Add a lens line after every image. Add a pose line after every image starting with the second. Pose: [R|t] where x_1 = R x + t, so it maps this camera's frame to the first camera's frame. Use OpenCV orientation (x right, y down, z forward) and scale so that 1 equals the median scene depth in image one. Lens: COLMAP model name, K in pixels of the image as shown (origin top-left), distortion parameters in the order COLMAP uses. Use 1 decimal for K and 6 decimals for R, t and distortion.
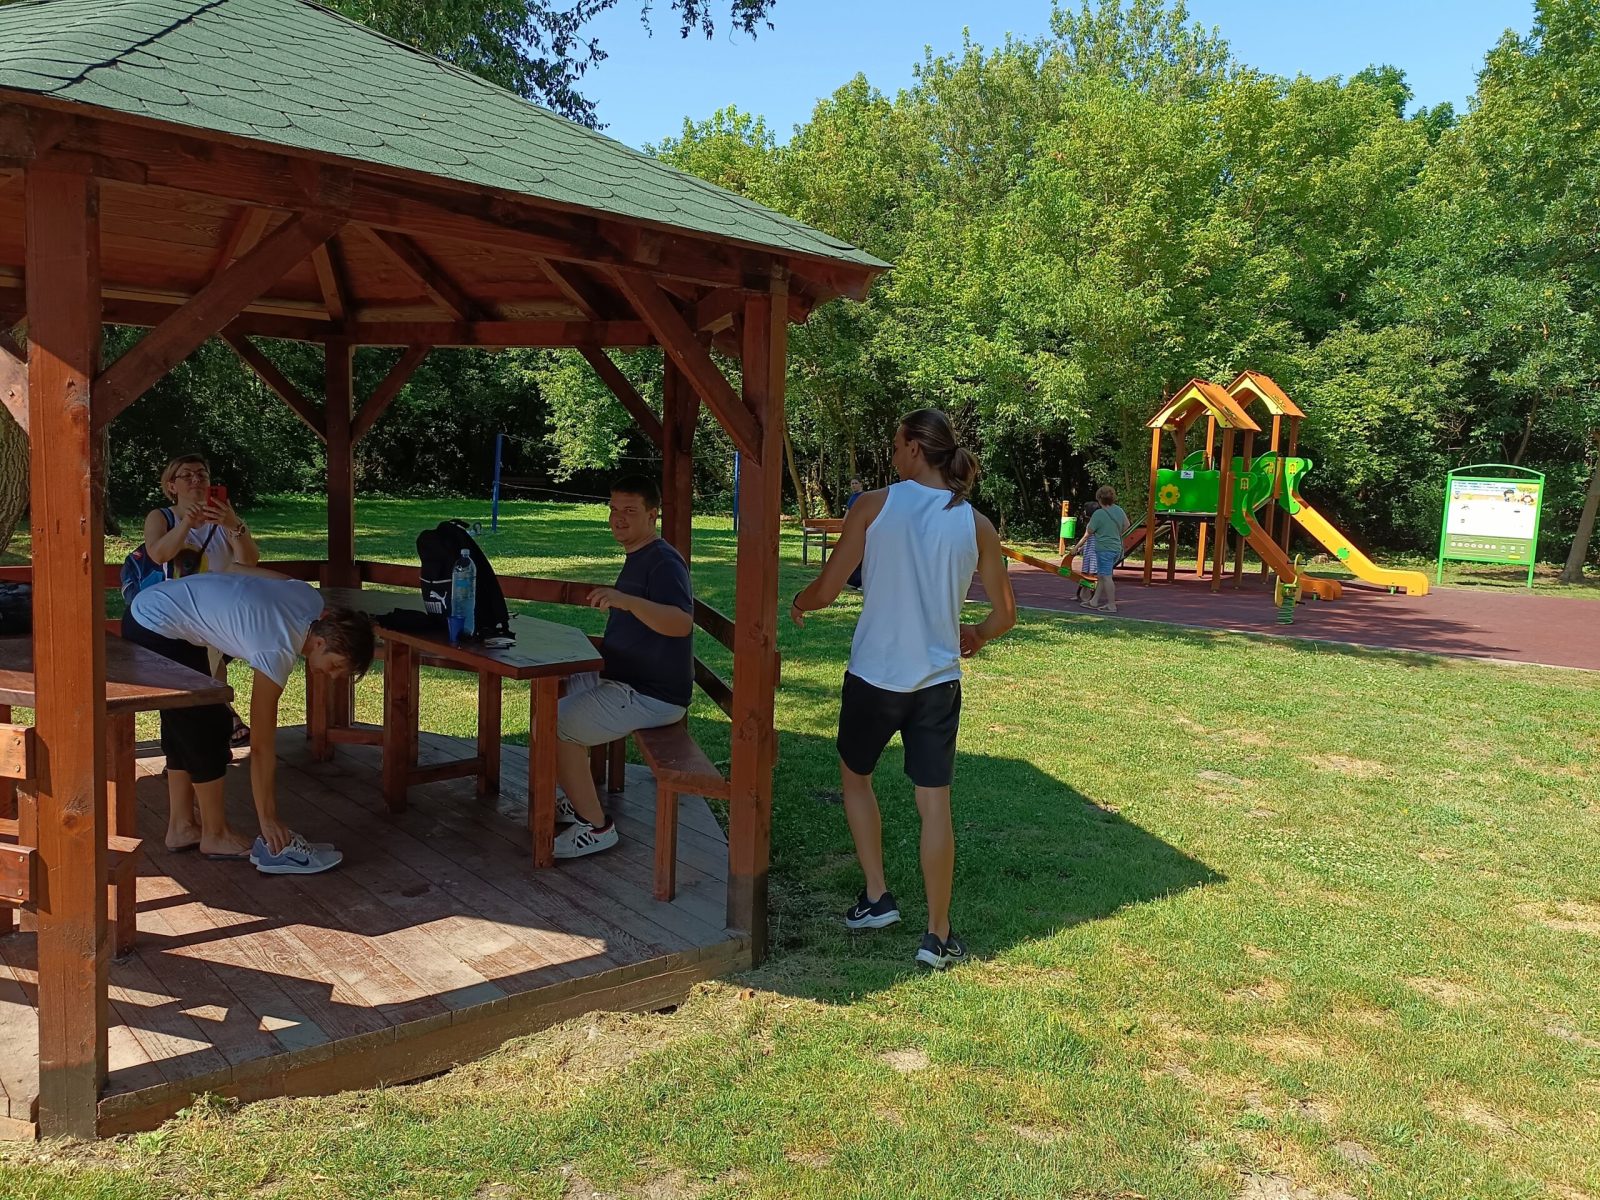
lens RADIAL K [[1153.7, 0, 797.8], [0, 1153.7, 604.5], [0, 0, 1]] dist [0.040883, -0.057663]
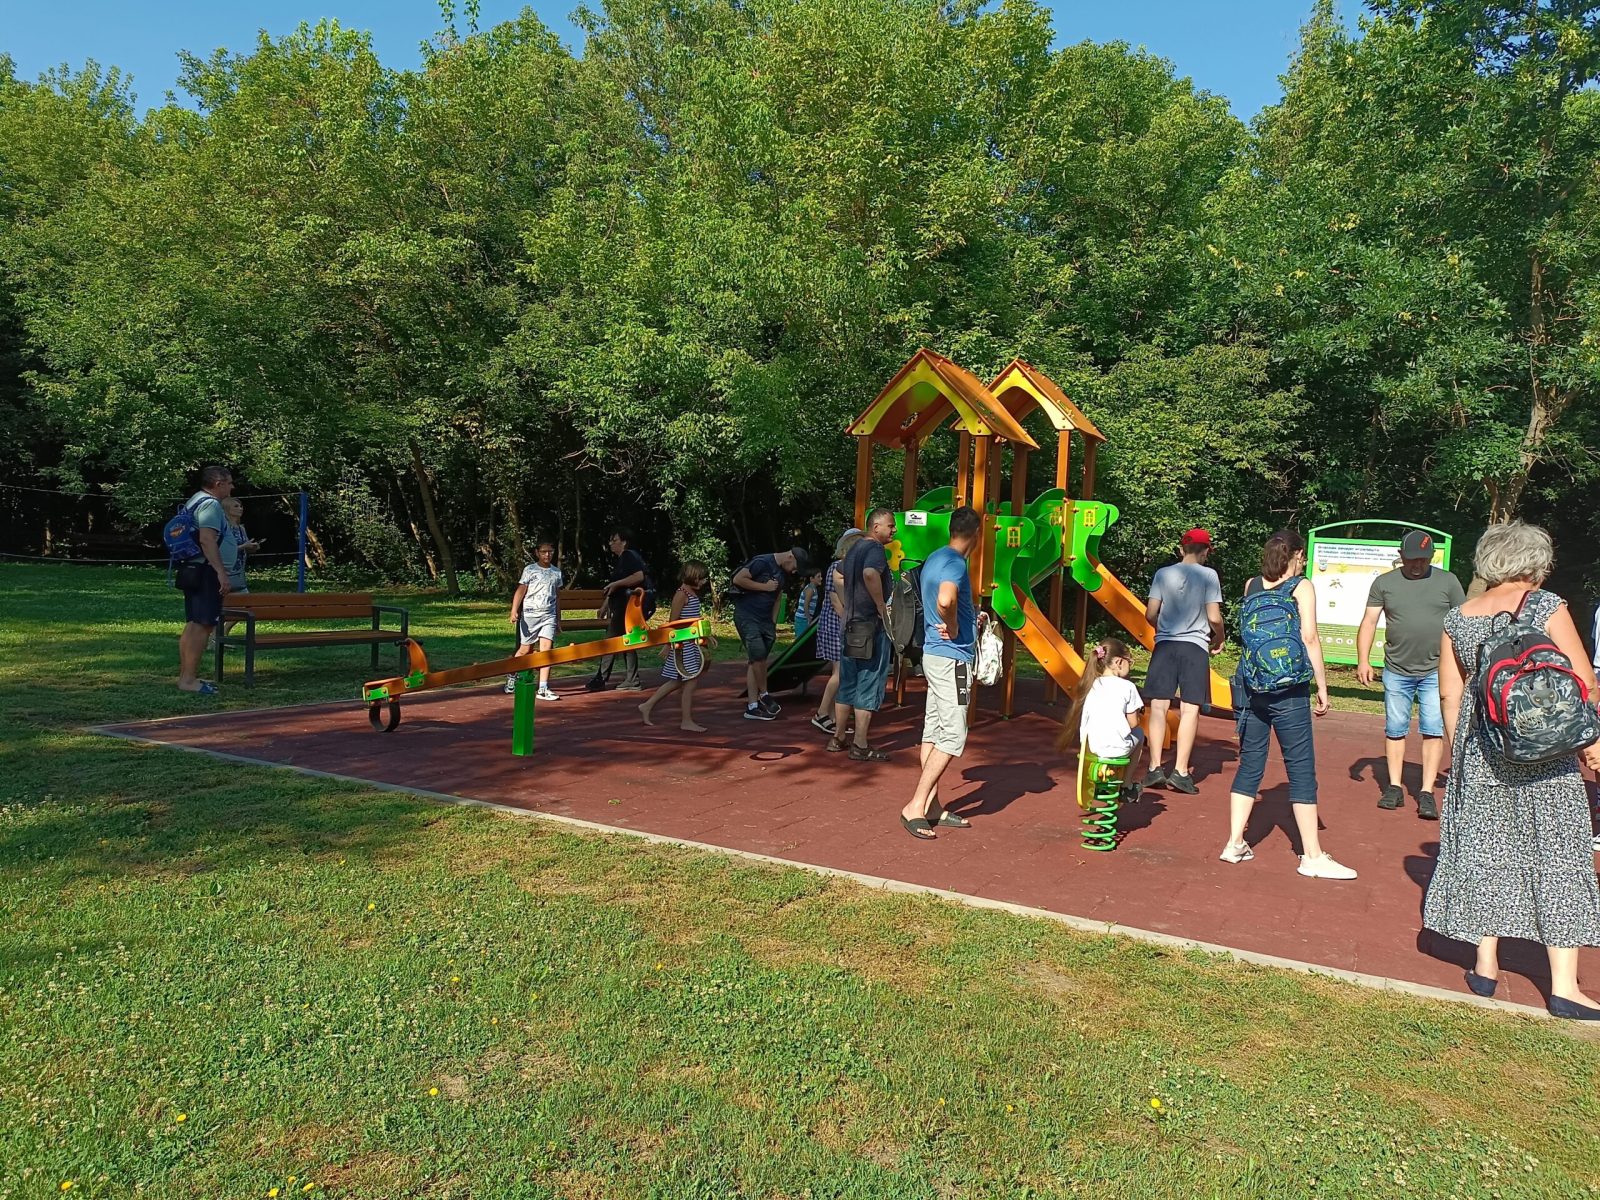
lens RADIAL K [[1298.5, 0, 793.4], [0, 1298.5, 565.8], [0, 0, 1]] dist [0.055648, 0.001137]
pose [[0.983086, 0.008450, 0.182951, 0.119259], [0.009611, 0.995179, -0.097606, -0.021879], [-0.182893, 0.097713, 0.978265, 0.290839]]
